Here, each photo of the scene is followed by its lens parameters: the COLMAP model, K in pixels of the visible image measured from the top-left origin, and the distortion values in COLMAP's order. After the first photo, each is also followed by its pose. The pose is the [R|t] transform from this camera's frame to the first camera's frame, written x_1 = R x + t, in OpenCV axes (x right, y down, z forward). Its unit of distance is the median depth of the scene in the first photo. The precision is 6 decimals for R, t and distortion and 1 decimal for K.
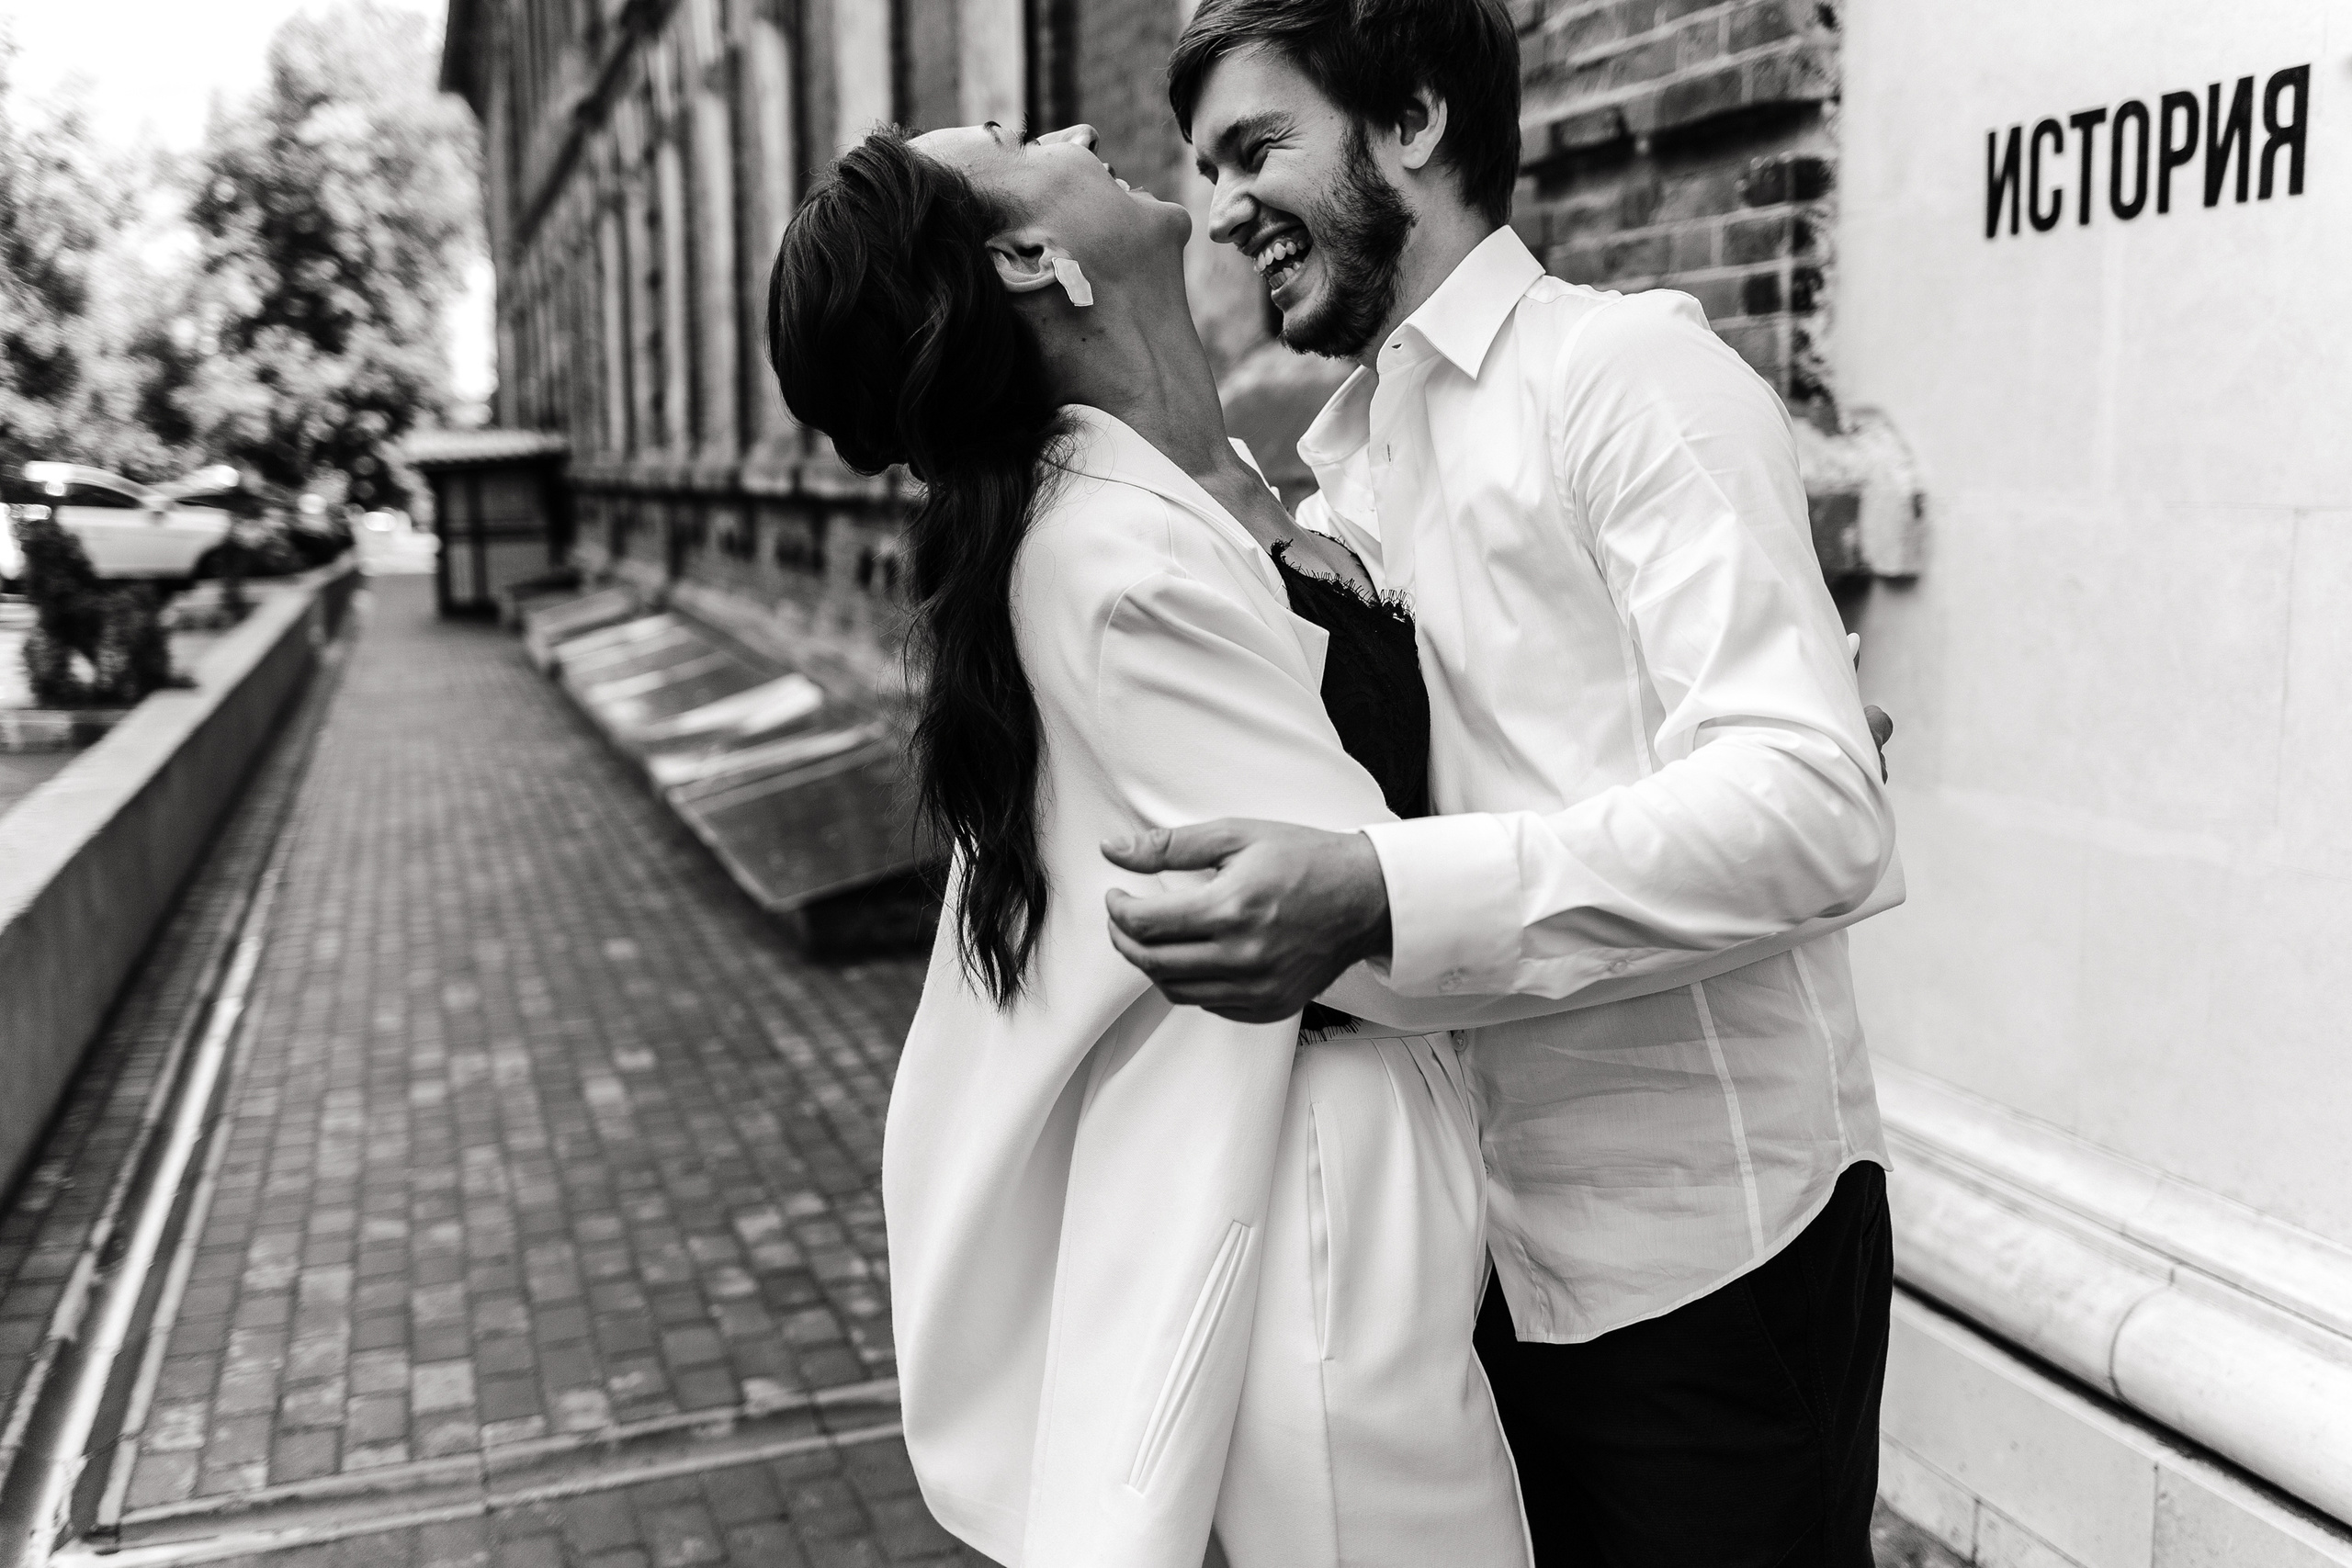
lens RADIAL K [[2223.5, 0, 1187.3], [0, 2223.5, 779.1], [0, 0, 1]] dist [0.019901, 0.000000]
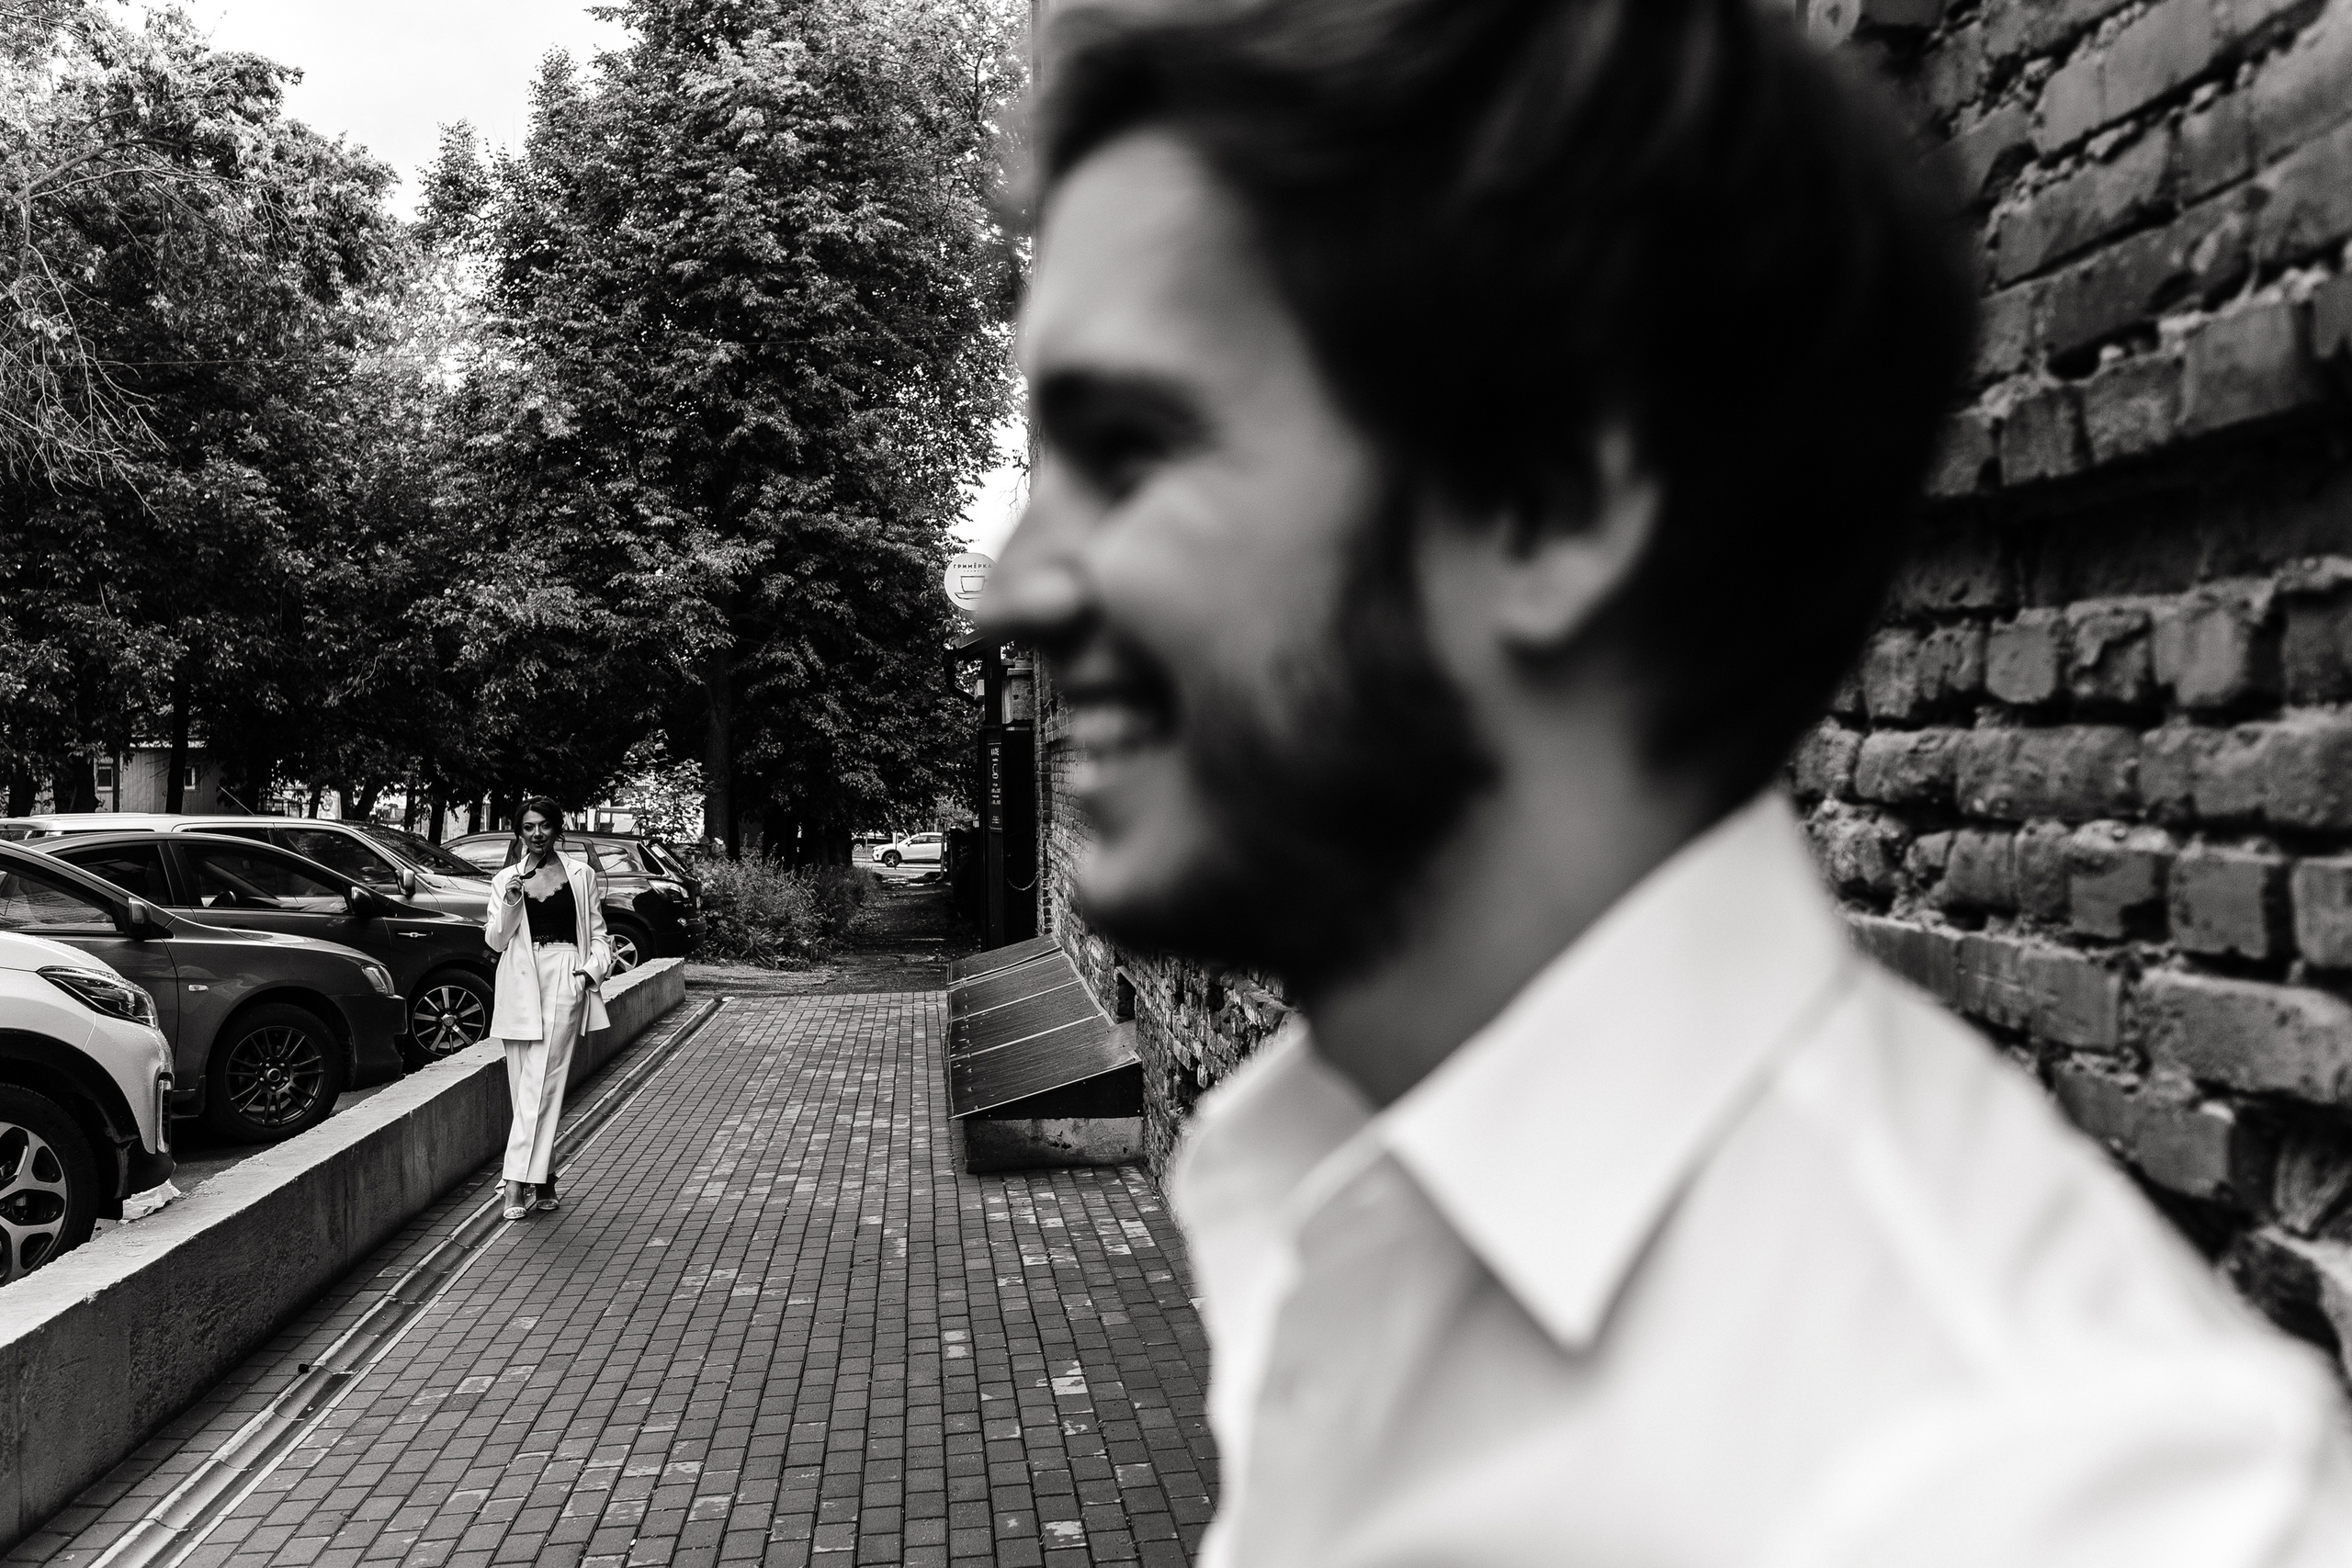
lens RADIAL K [[2223.5, 0, 1183.2], [0, 2223.5, 778.7], [0, 0, 1]] dist [0.019901, 0.000000]
pose [[0.976768, -0.002661, -0.214284, -1.586757], [-0.025854, 0.991156, -0.130156, -0.652284], [0.212735, 0.132672, 0.968061, 4.951730]]
